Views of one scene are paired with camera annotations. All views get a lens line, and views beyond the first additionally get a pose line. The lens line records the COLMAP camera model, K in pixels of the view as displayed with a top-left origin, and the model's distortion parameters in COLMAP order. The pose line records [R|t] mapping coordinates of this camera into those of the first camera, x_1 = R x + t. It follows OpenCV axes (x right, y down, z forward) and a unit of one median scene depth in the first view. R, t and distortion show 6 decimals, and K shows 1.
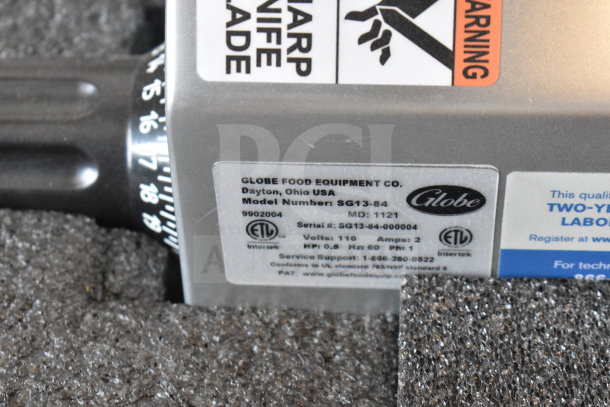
lens RADIAL K [[1381.5, 0, 306.4], [0, 1381.5, 203.8], [0, 0, 1]] dist [0.028084, 0.000000]
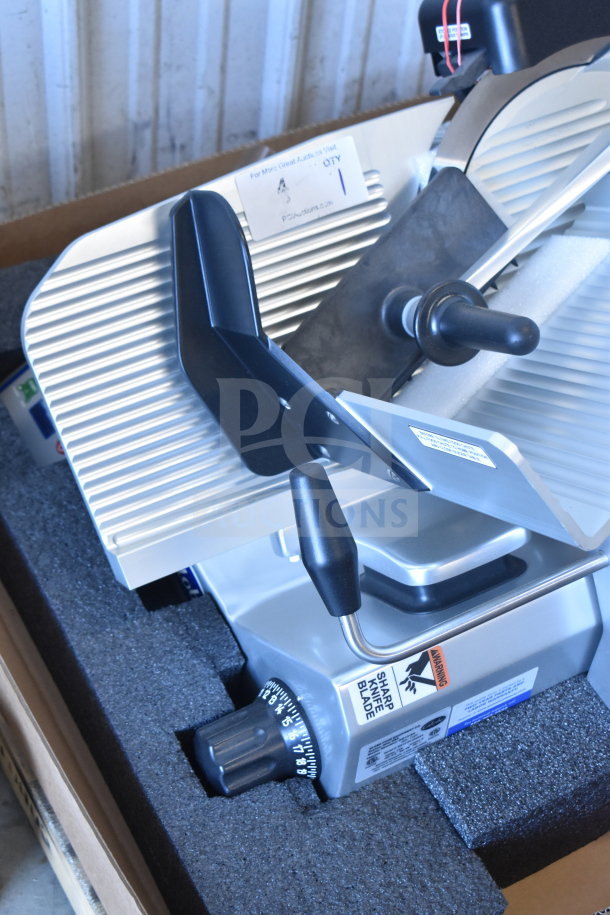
lens RADIAL K [[1687.6, 0, 306.8], [0, 1687.6, 458.5], [0, 0, 1]] dist [0.022574, 0.000000]
pose [[0.831690, -0.359245, 0.423362, -1.271892], [0.331796, 0.932930, 0.139831, -0.993919], [-0.445201, 0.024174, 0.895105, -1.792833]]
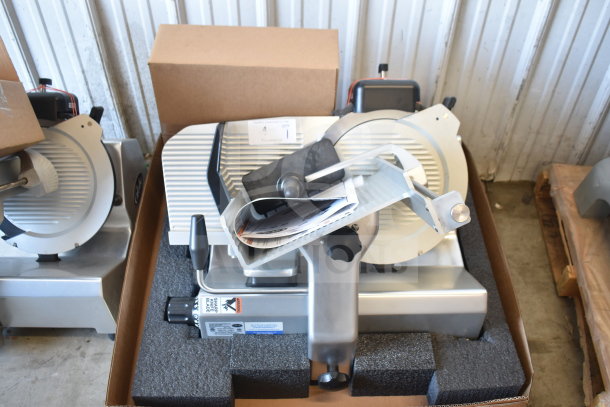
lens RADIAL K [[607.3, 0, 304.9], [0, 607.3, 204.6], [0, 0, 1]] dist [-0.076528, 0.000000]
pose [[0.995874, -0.025492, 0.087094, 0.190874], [0.026777, 0.999549, -0.013623, -0.576262], [-0.086708, 0.015899, 0.996107, -2.190190]]
